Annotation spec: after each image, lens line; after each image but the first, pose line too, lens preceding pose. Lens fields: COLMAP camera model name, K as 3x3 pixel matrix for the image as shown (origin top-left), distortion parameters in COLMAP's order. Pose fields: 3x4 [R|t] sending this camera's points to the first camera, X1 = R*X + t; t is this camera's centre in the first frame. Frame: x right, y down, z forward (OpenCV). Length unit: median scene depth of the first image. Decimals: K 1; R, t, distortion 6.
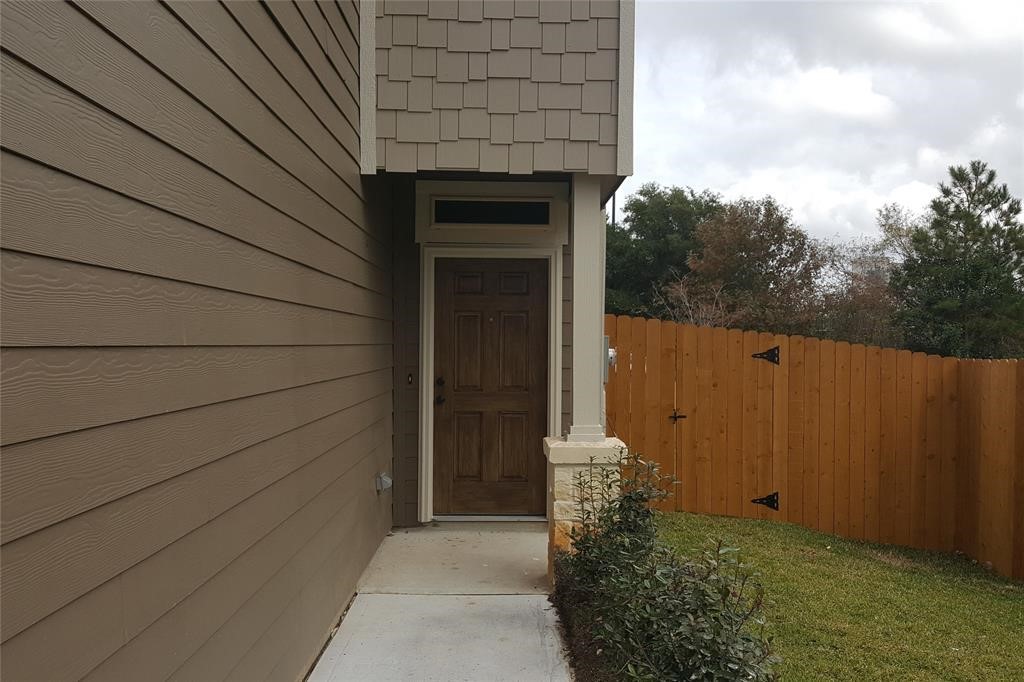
lens RADIAL K [[934.1, 0, 510.1], [0, 934.1, 343.2], [0, 0, 1]] dist [0.075469, -0.002168]
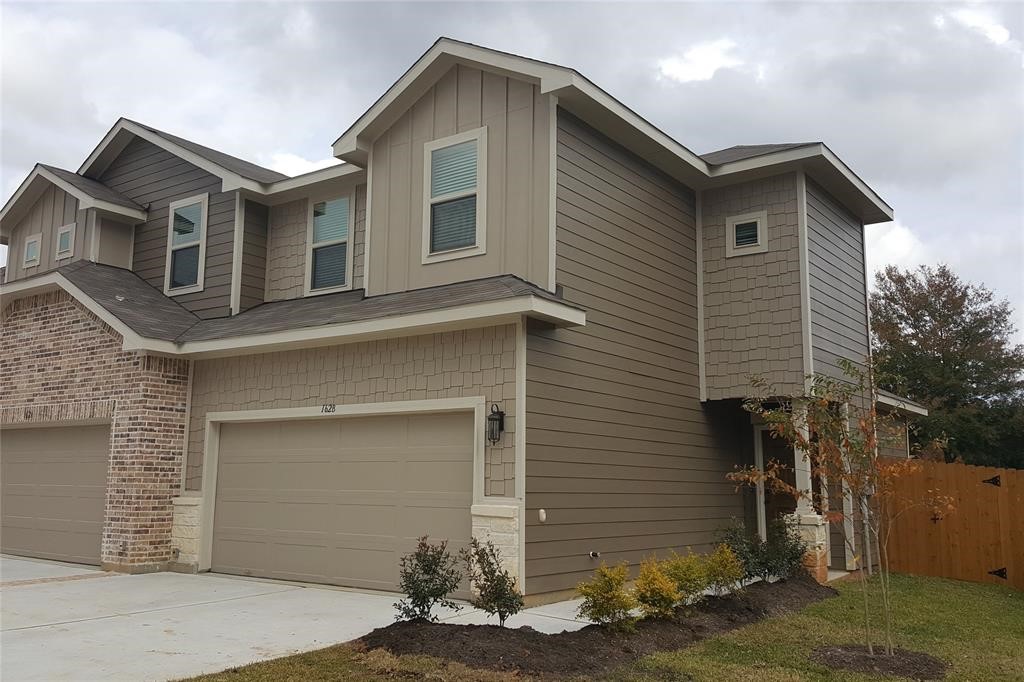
lens RADIAL K [[934.1, 0, 511.9], [0, 934.1, 341.8], [0, 0, 1]] dist [0.075469, -0.002168]
pose [[0.853474, -0.086251, -0.513949, 0.437345], [0.000970, 0.986470, -0.163939, 0.045510], [0.521135, 0.139419, 0.842010, -0.861789]]
